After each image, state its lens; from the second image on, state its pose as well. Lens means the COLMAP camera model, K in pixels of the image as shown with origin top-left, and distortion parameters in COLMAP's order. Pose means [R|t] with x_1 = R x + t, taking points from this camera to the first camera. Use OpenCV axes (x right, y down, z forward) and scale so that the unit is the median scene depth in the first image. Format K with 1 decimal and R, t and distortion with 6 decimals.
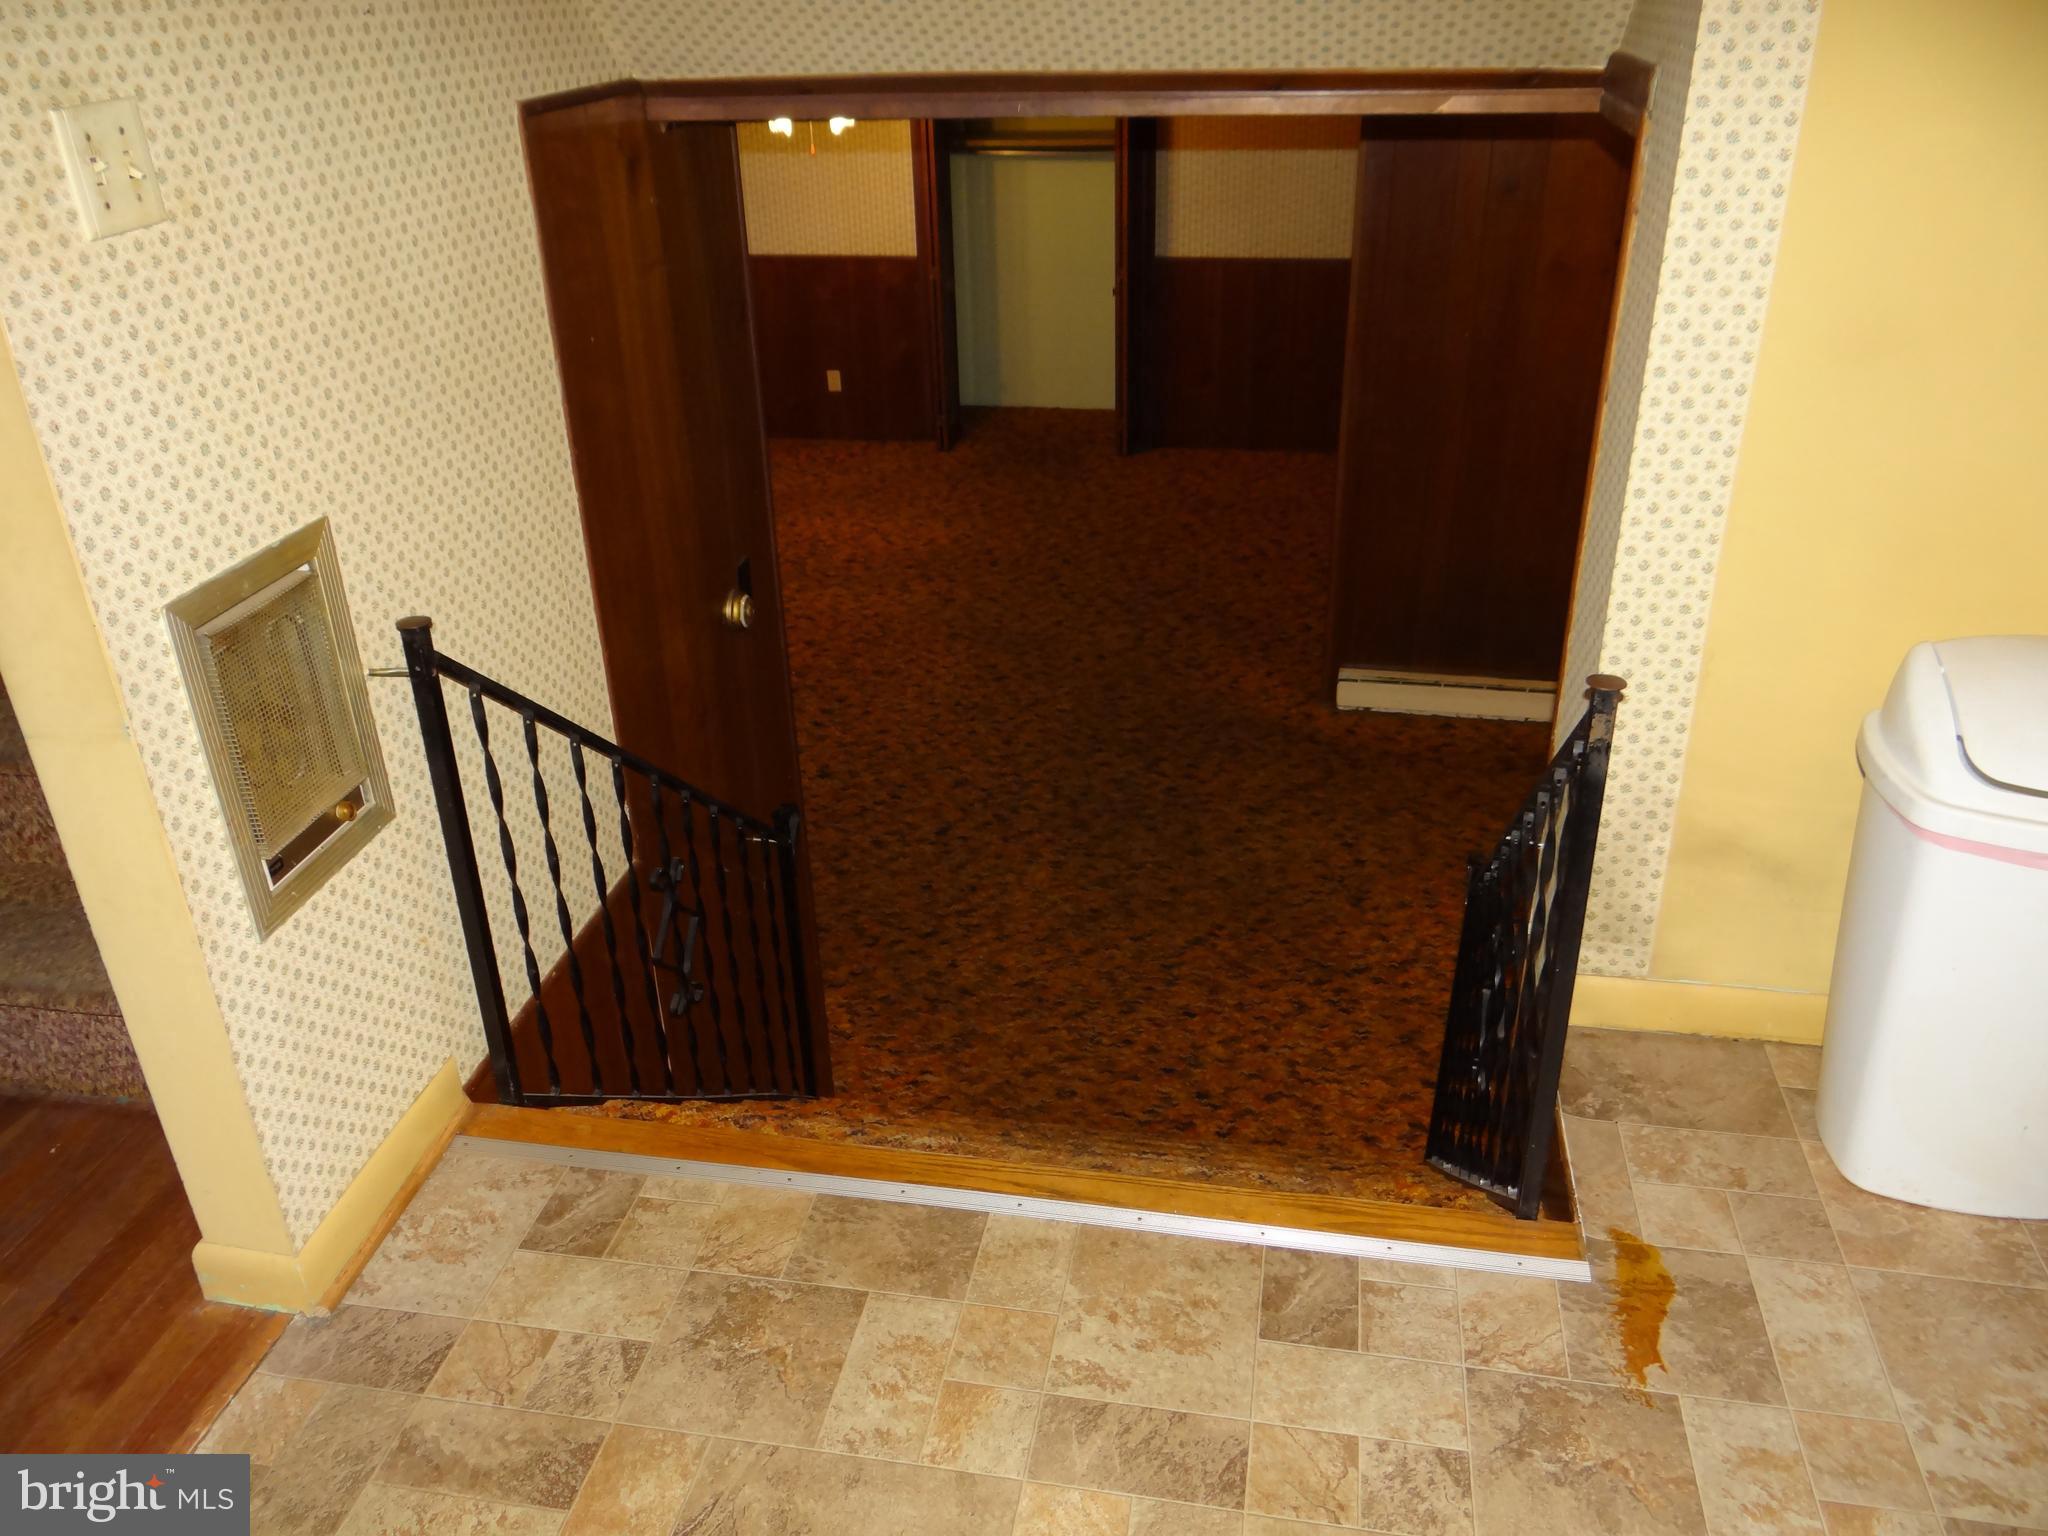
lens RADIAL K [[1606.5, 0, 1022.4], [0, 1606.5, 763.2], [0, 0, 1]] dist [-0.005096, -0.001321]
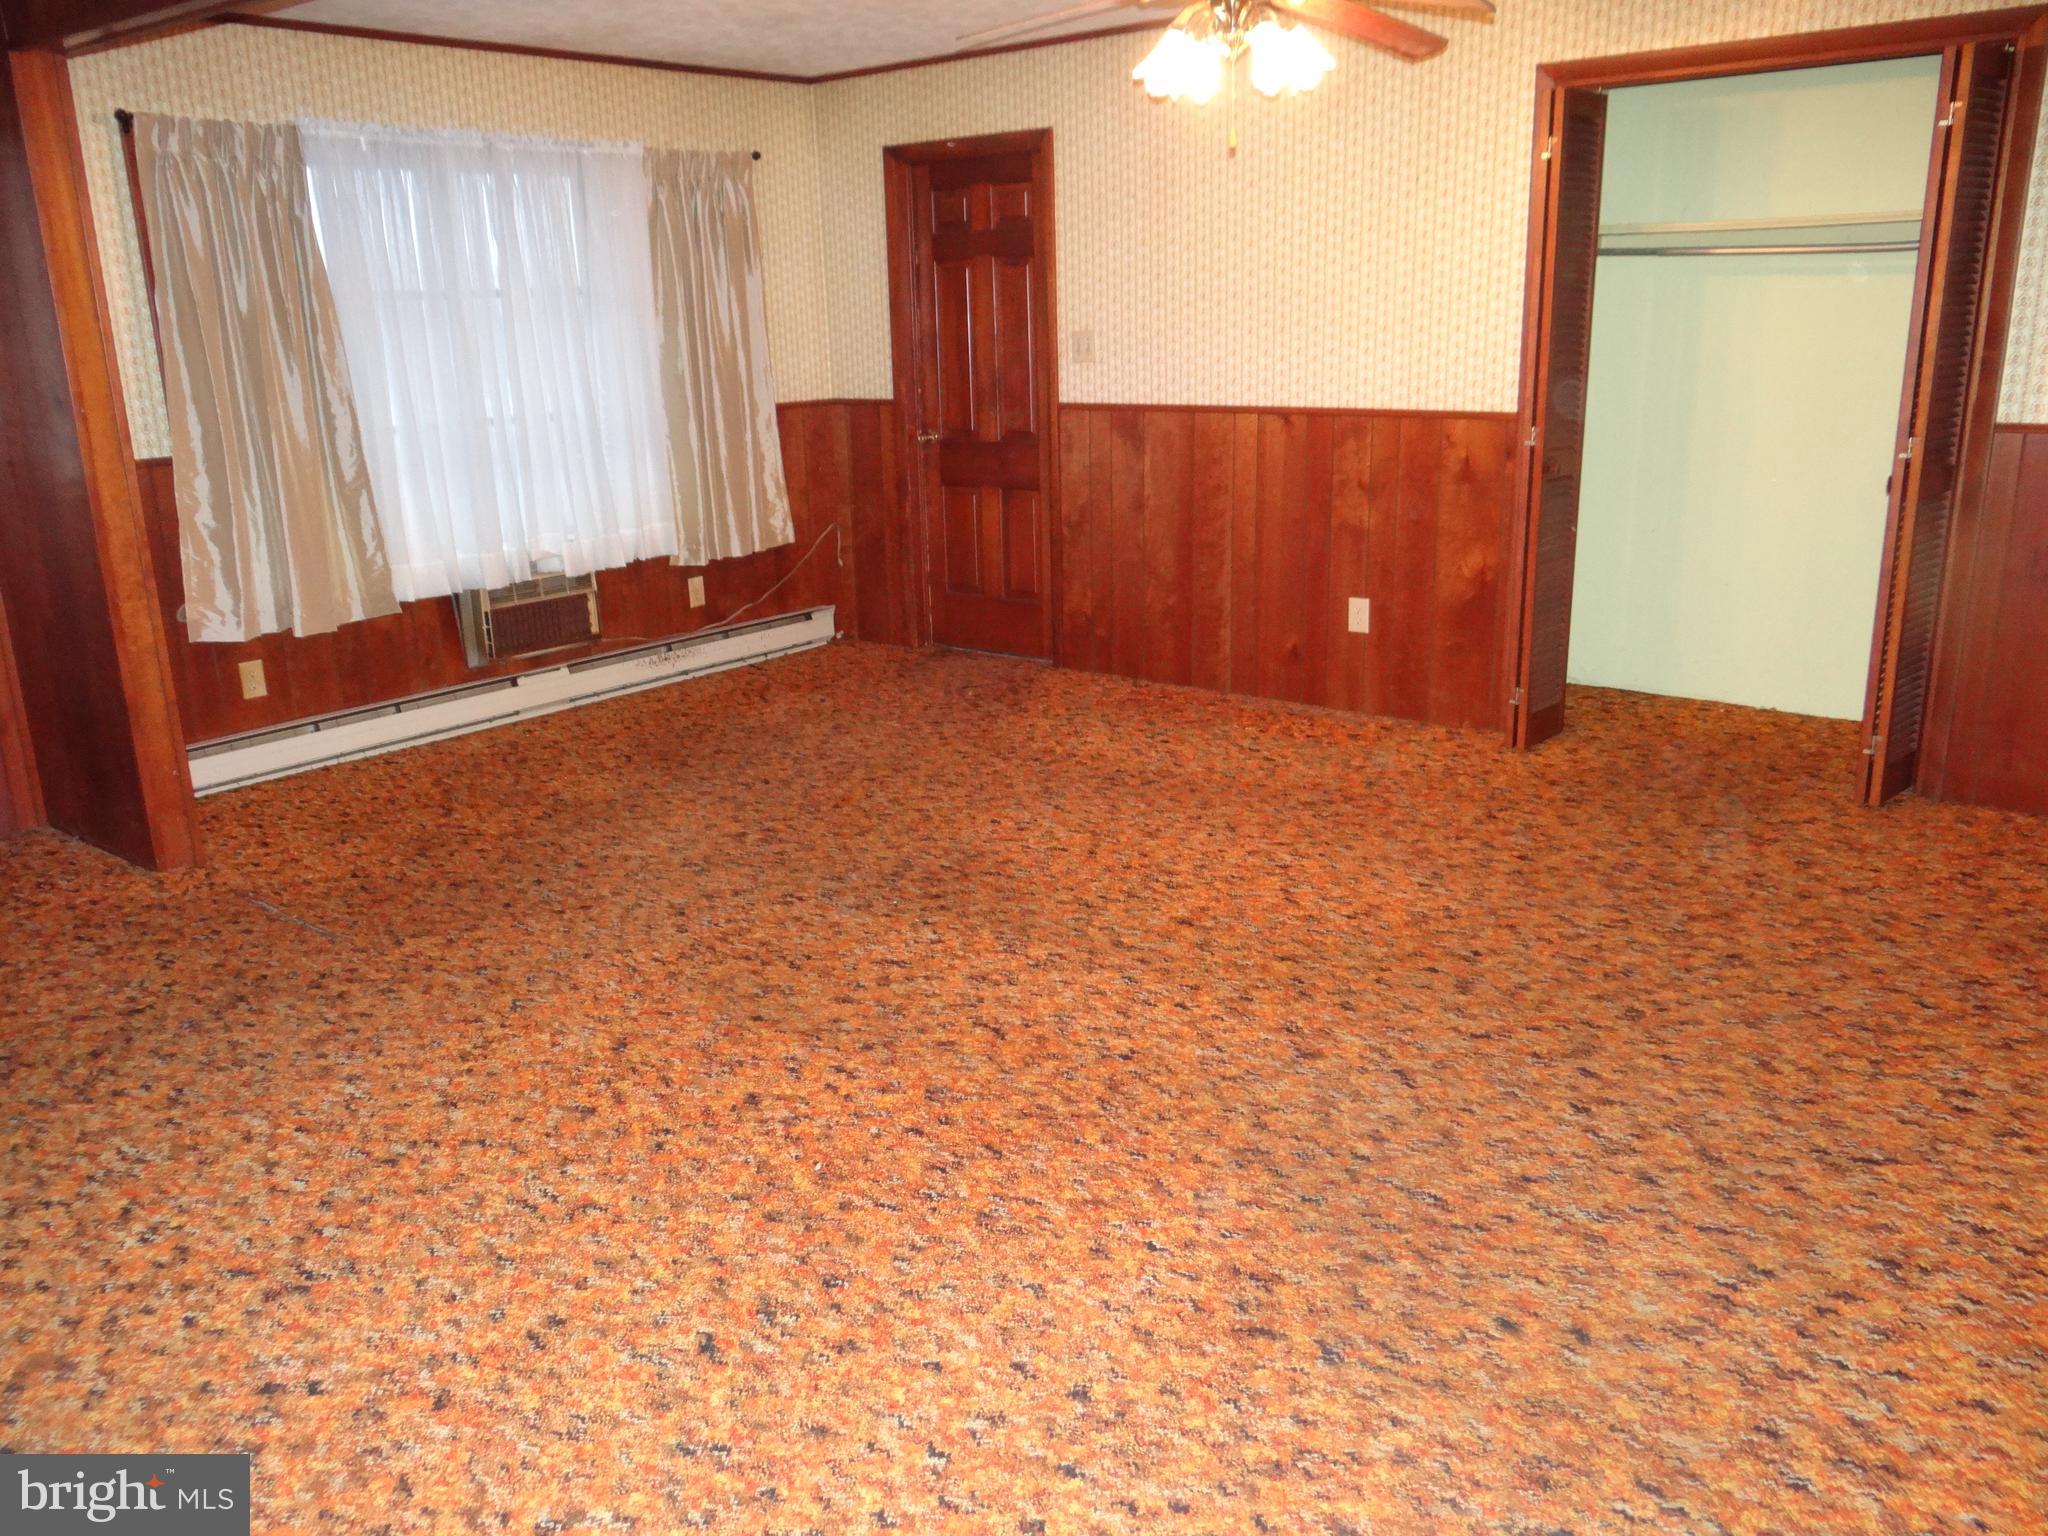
lens RADIAL K [[1606.5, 0, 1026.7], [0, 1606.5, 768.2], [0, 0, 1]] dist [-0.005096, -0.001321]
pose [[0.874093, 0.138579, -0.465571, 0.066823], [-0.218572, 0.968140, -0.122191, -0.087344], [0.433805, 0.208567, 0.876535, 0.459628]]
